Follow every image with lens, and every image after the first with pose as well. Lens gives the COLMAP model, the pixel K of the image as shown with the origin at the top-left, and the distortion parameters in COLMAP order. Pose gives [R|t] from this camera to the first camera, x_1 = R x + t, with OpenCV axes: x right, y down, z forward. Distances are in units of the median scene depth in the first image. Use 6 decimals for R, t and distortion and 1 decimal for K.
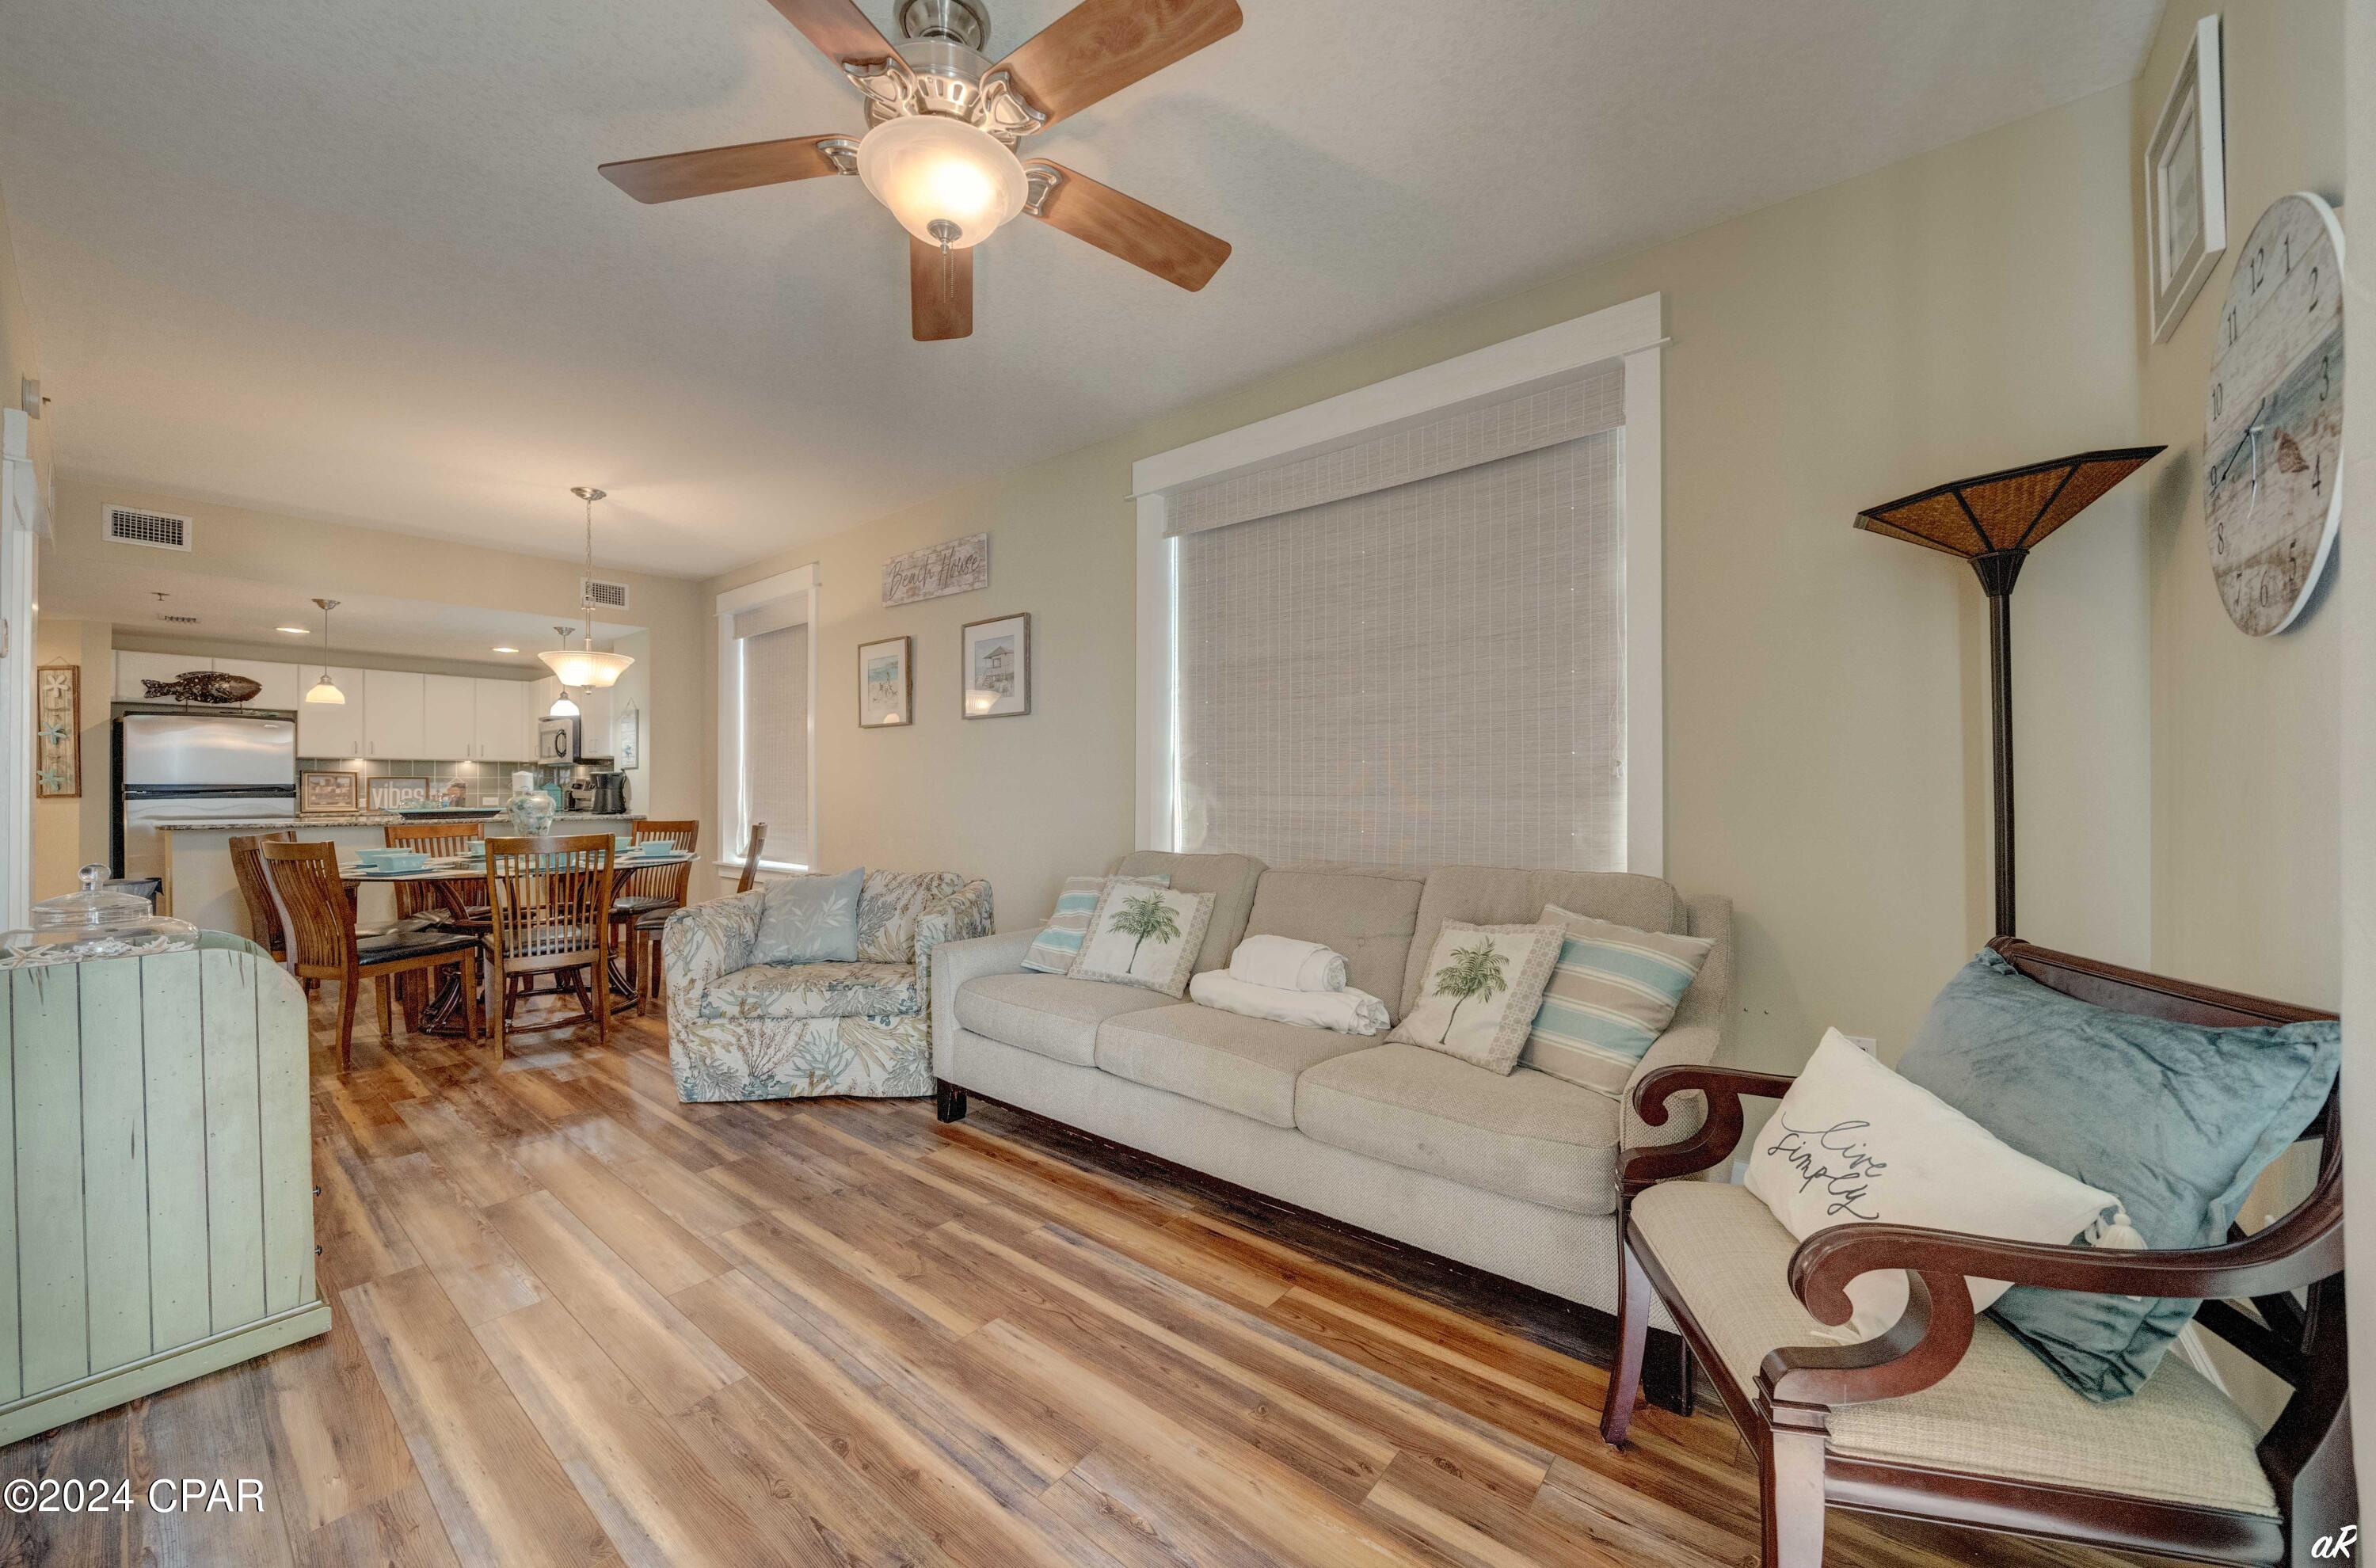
lens RADIAL K [[858.6, 0, 1188.0], [0, 858.6, 784.0], [0, 0, 1]] dist [0.000691, 0.000157]
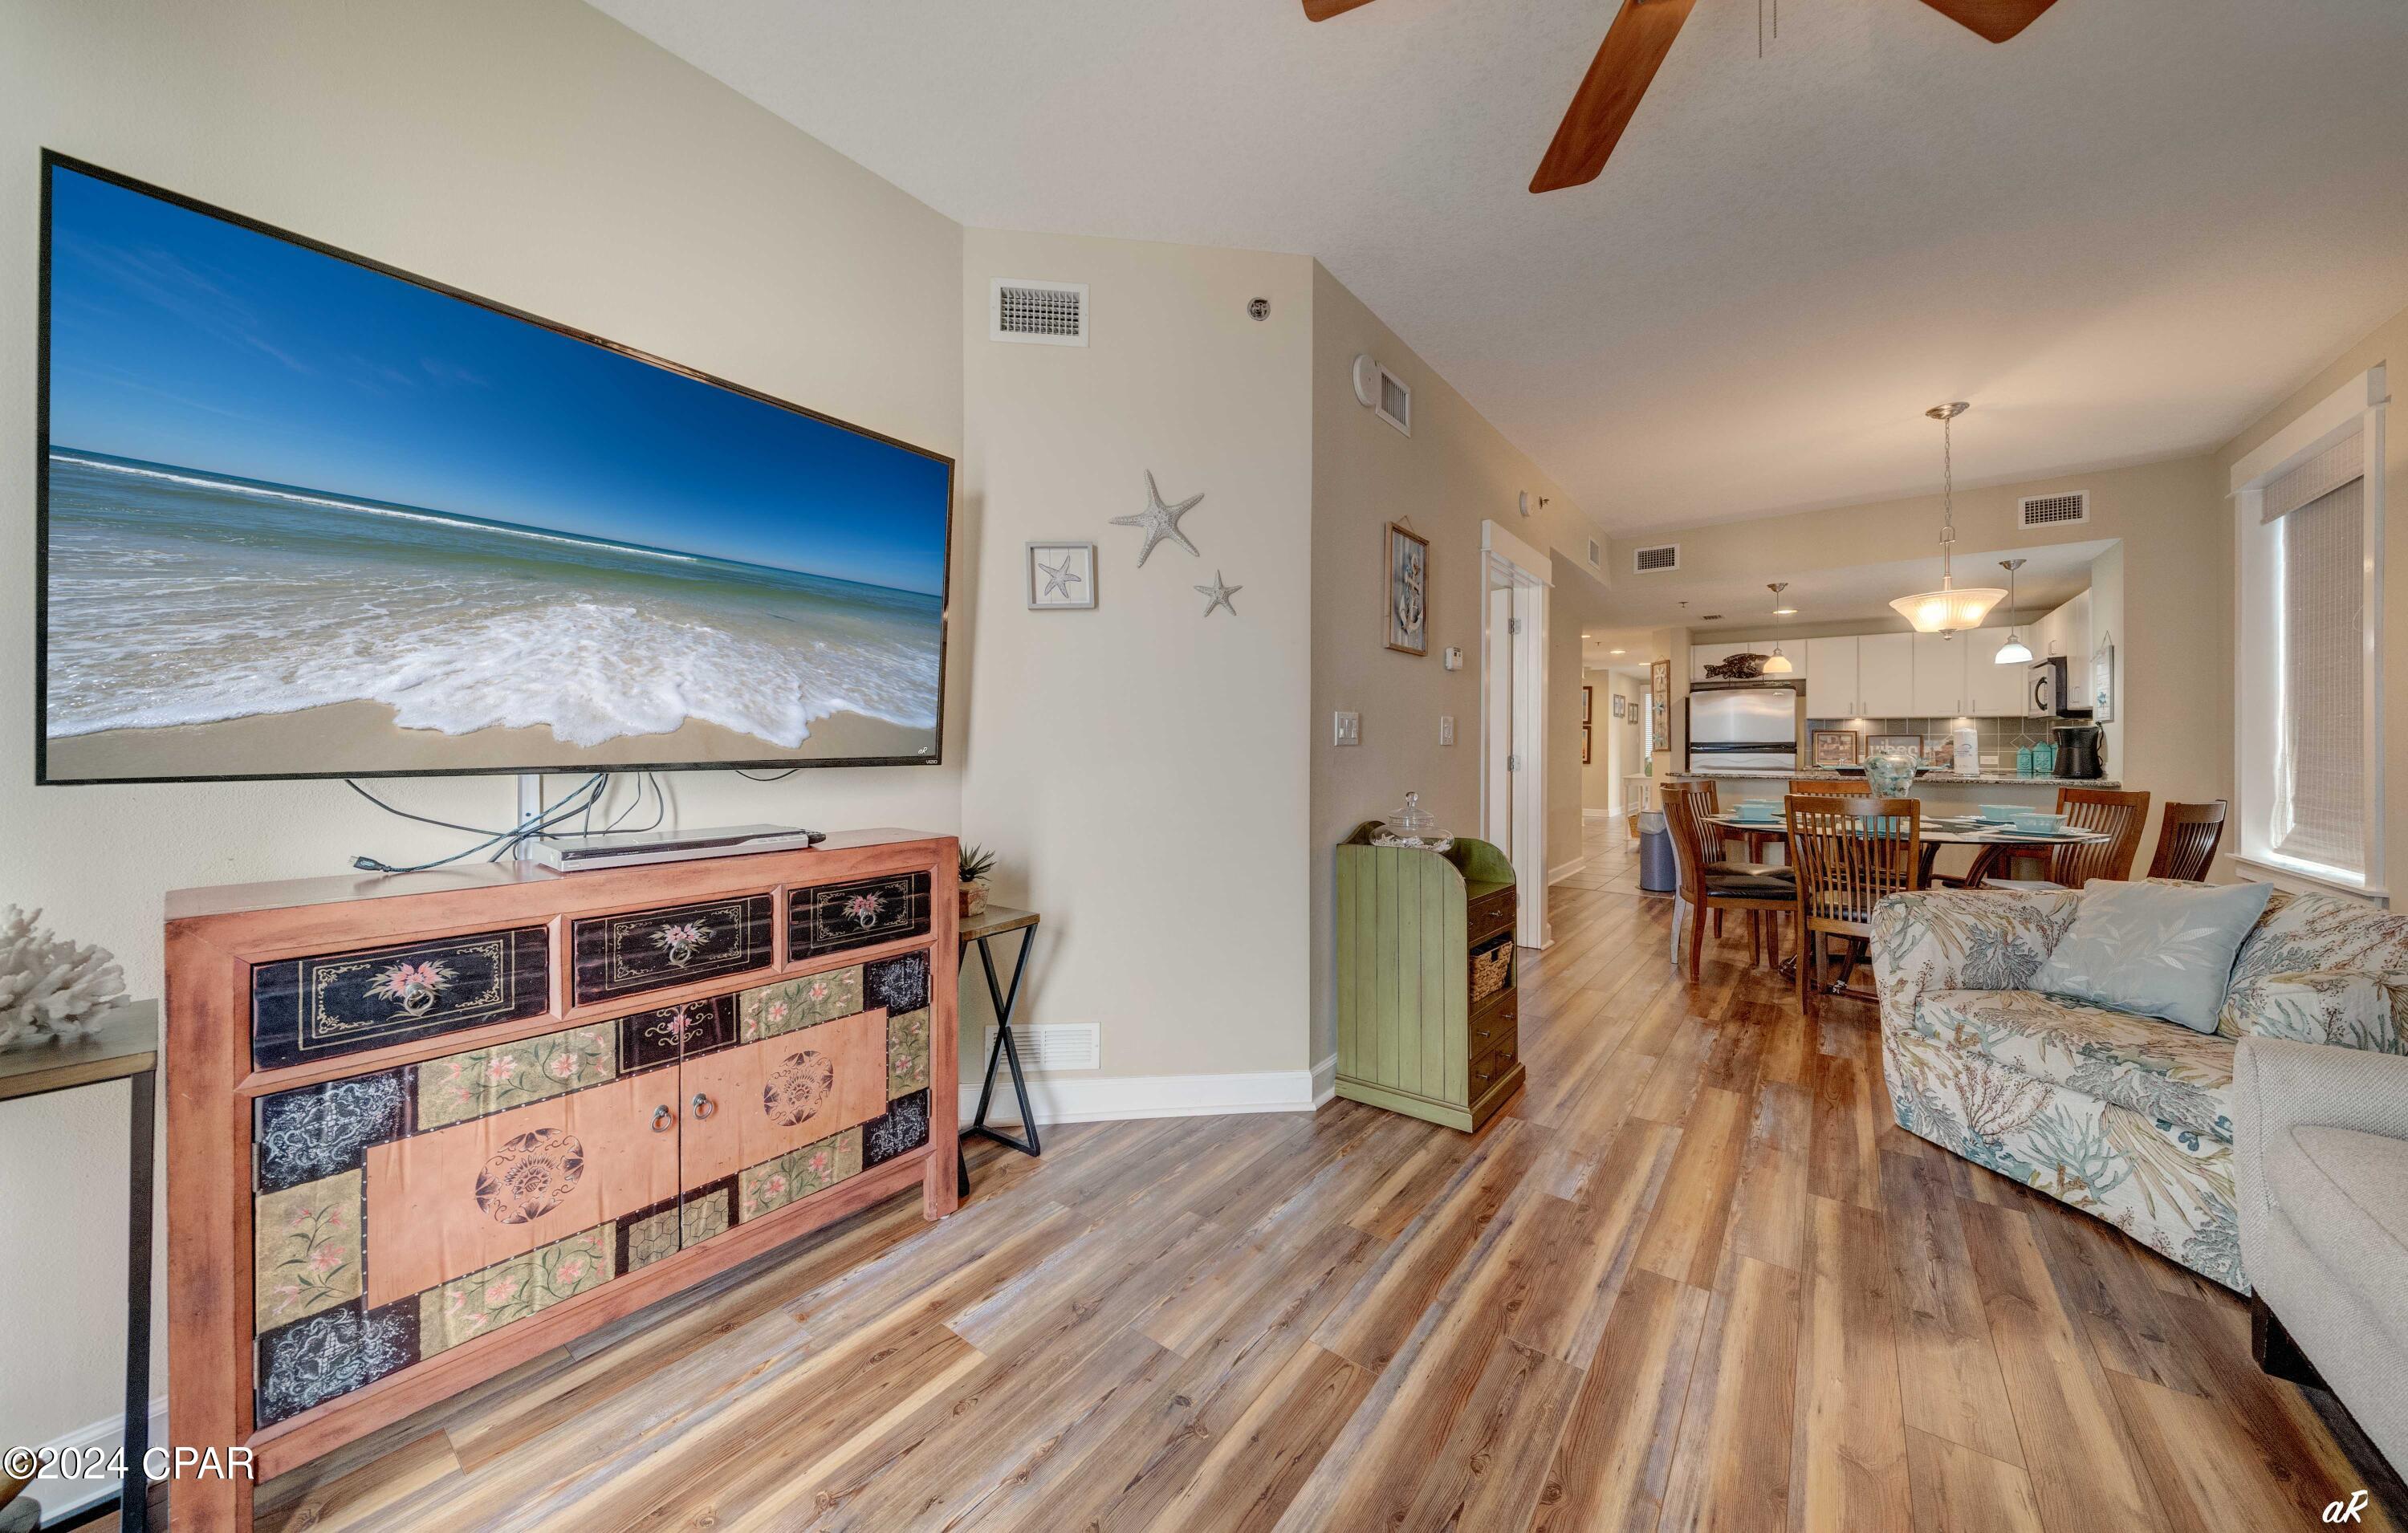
lens RADIAL K [[866.1, 0, 1198.5], [0, 866.1, 742.7], [0, 0, 1]] dist [-0.000930, -0.000097]
pose [[0.022988, 0.000011, -0.999736, 0.233404], [0.001992, 0.999998, 0.000057, -0.001527], [0.999734, -0.001993, 0.022988, 0.300863]]
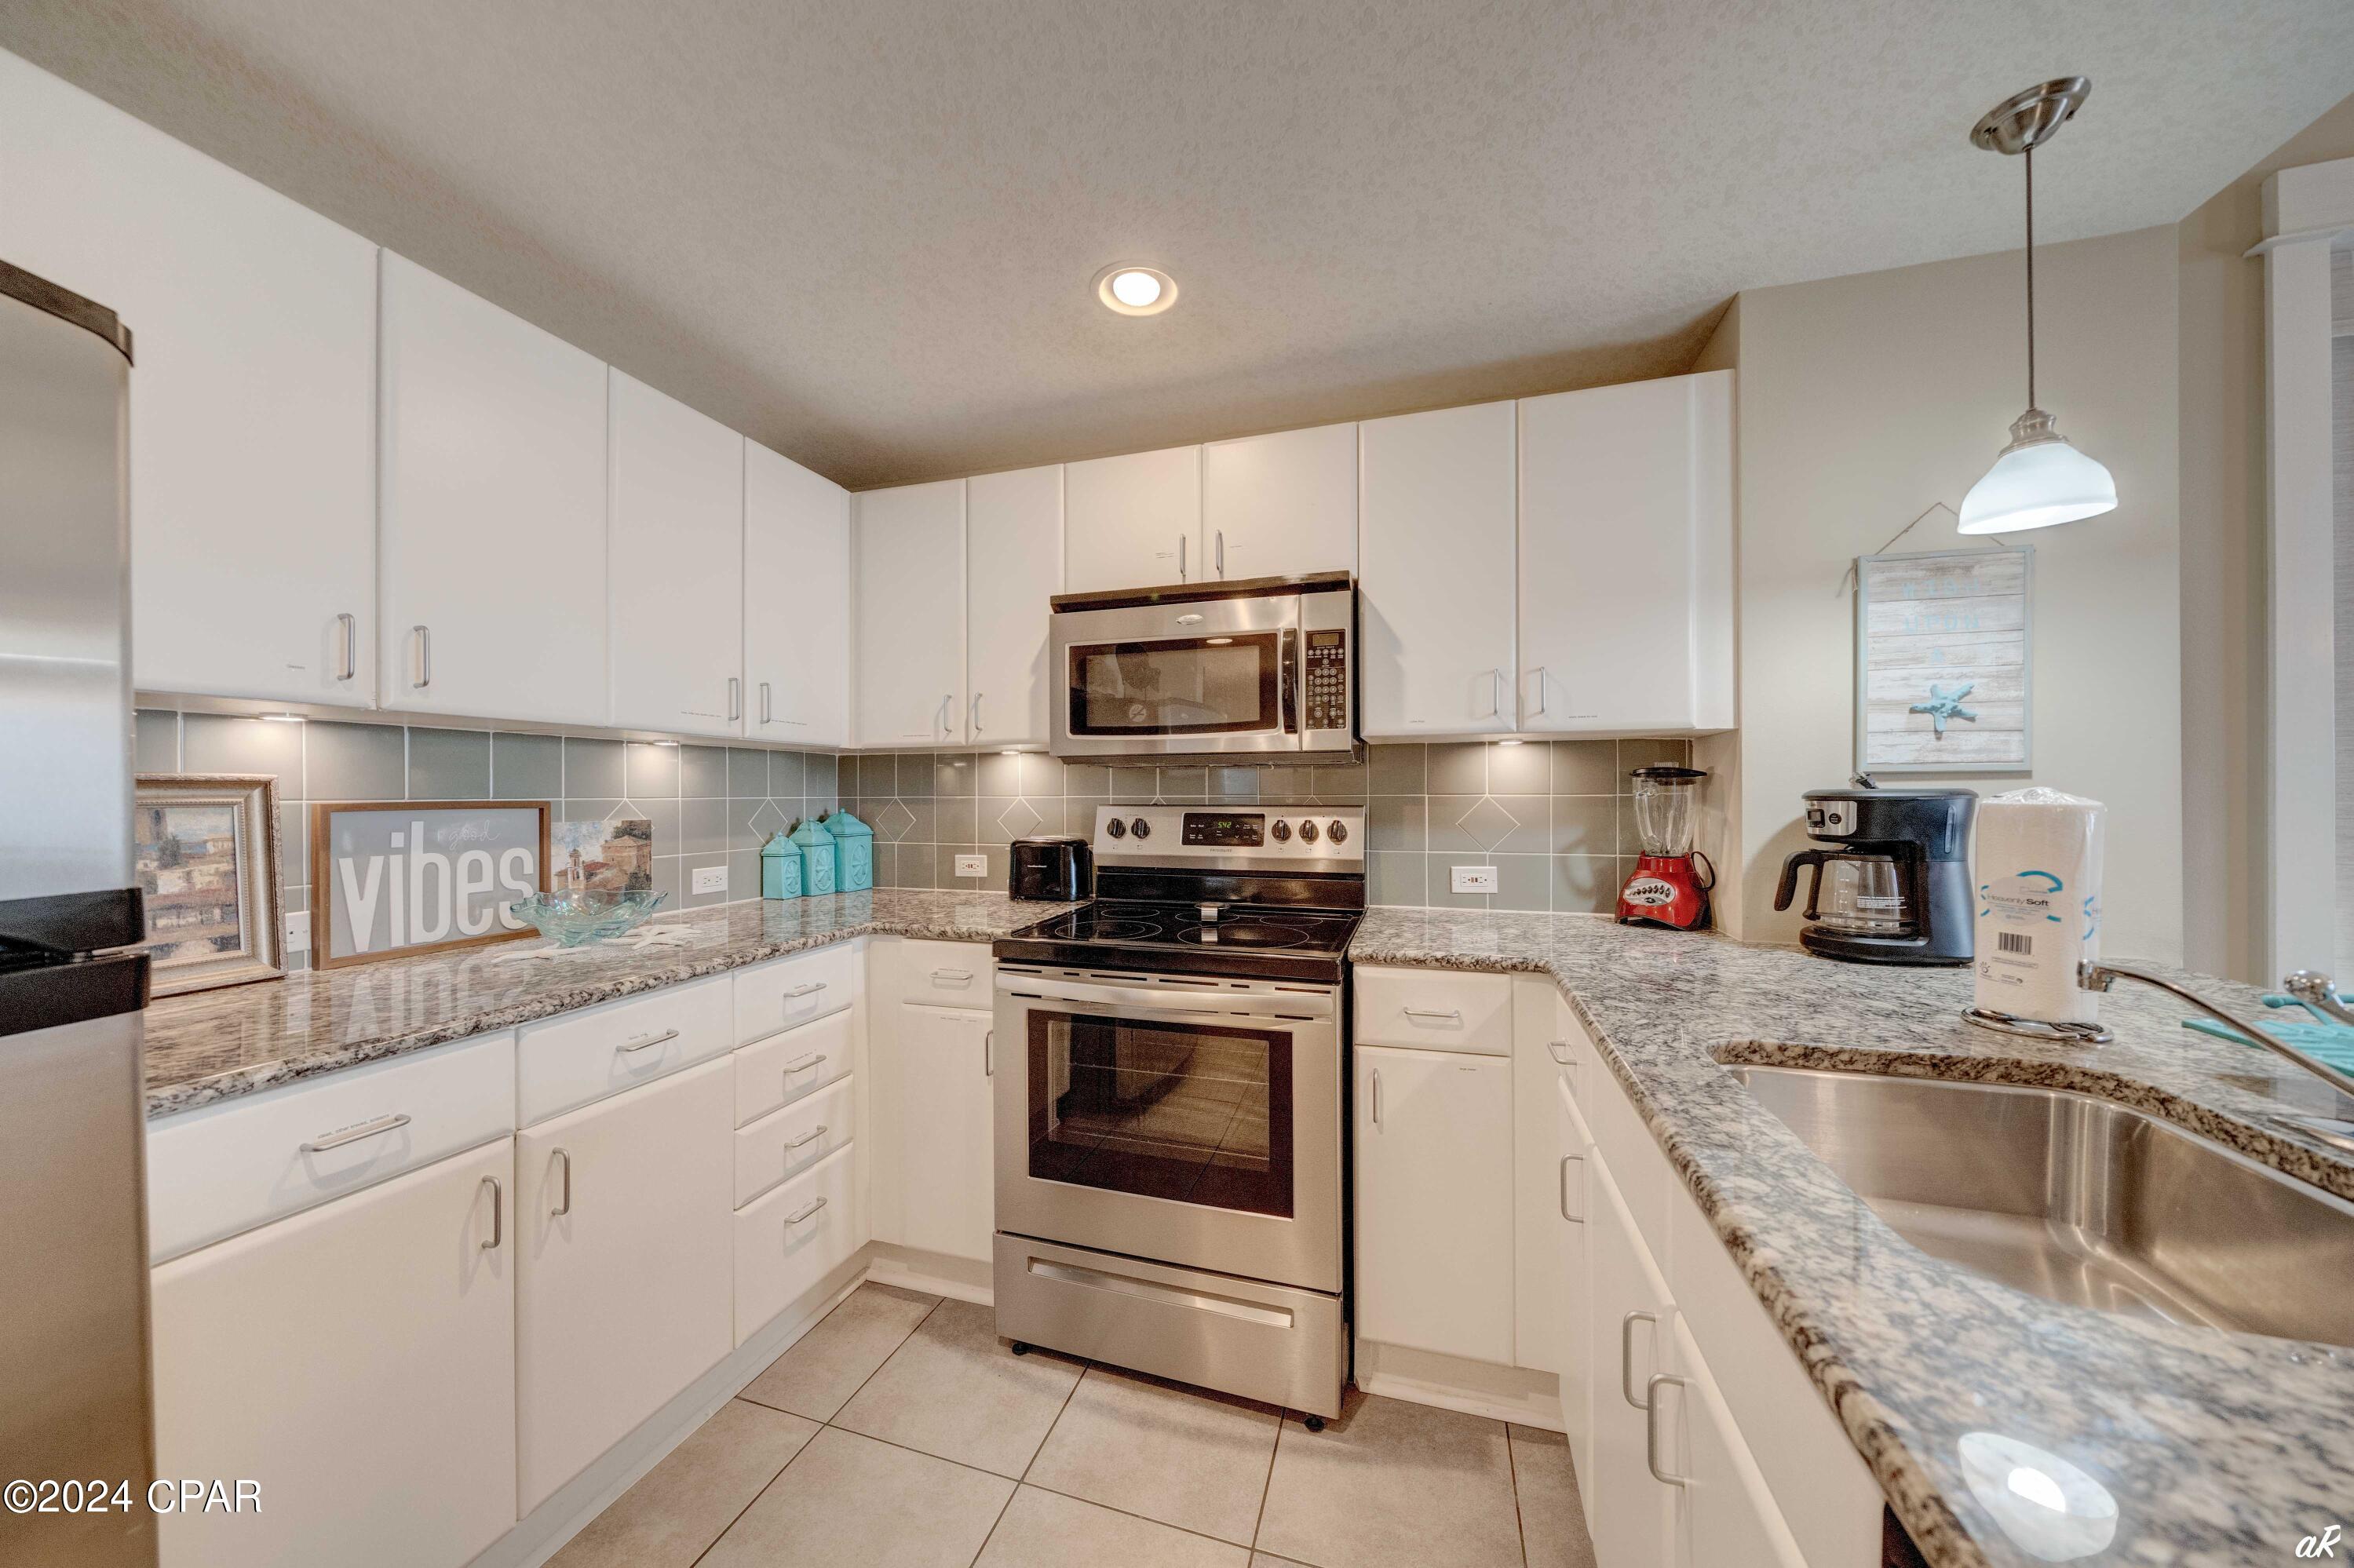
lens RADIAL K [[811.1, 0, 1177.0], [0, 811.1, 784.0], [0, 0, 1]] dist [-0.000322, -0.000016]
pose [[0.934720, 0.002362, 0.355378, -1.786101], [0.000985, 0.999957, -0.009237, -0.023189], [-0.355384, 0.008984, 0.934677, 1.602449]]
